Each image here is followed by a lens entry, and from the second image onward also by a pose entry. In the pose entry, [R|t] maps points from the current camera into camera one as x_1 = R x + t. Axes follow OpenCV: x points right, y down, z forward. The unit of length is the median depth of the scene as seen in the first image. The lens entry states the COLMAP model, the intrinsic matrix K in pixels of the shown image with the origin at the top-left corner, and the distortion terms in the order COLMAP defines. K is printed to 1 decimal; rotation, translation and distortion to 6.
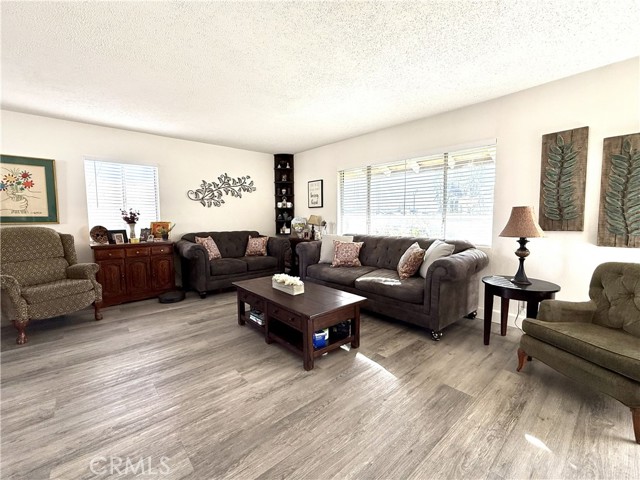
lens RADIAL K [[276.6, 0, 320.3], [0, 276.6, 237.9], [0, 0, 1]] dist [-0.000741, -0.000290]
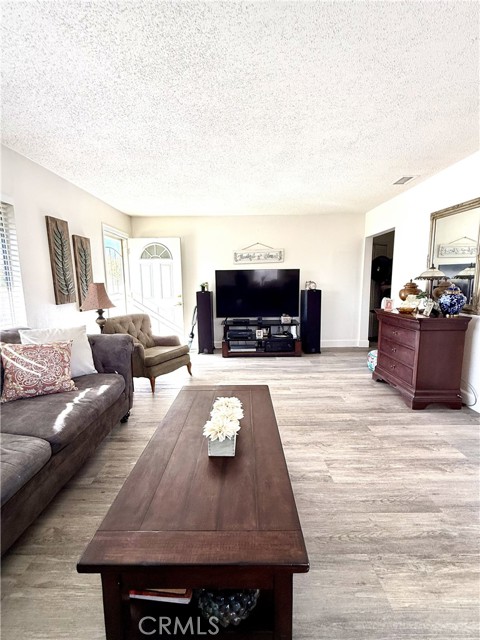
lens RADIAL K [[276.6, 0, 239.3], [0, 276.6, 320.4], [0, 0, 1]] dist [-0.000741, -0.000290]
pose [[-0.744204, -0.078440, 0.663330, -0.626872], [0.066734, 0.979381, 0.190683, -0.165924], [-0.664610, 0.186174, -0.723625, 1.753828]]
